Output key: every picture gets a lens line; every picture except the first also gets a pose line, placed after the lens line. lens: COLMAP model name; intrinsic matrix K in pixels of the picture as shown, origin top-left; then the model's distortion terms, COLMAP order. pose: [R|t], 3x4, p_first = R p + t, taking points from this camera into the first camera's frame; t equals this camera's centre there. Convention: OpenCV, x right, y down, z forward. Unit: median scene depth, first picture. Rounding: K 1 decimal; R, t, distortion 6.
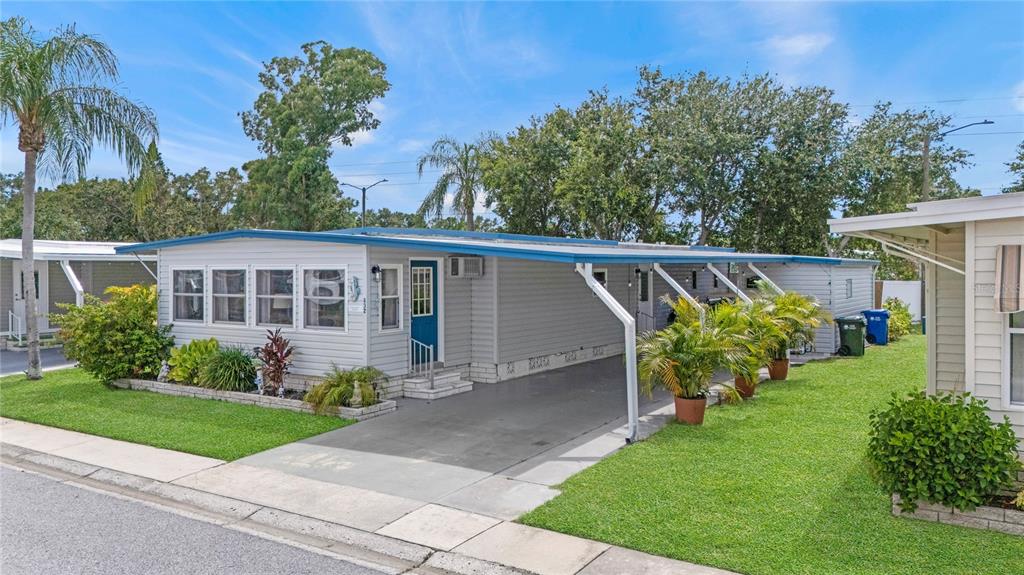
lens RADIAL K [[749.9, 0, 499.4], [0, 749.9, 282.3], [0, 0, 1]] dist [0.056988, -0.049508]
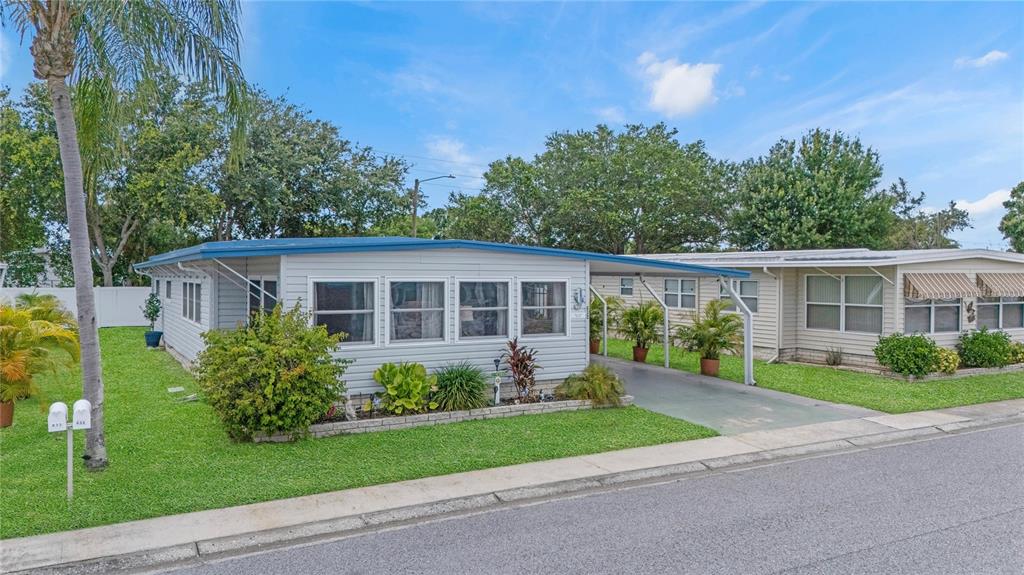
lens RADIAL K [[749.9, 0, 499.4], [0, 749.9, 282.3], [0, 0, 1]] dist [0.056988, -0.049508]
pose [[0.474669, -0.002714, 0.880160, -1.234497], [0.010280, 0.999944, -0.002460, -0.014011], [-0.880104, 0.010215, 0.474671, 0.551118]]
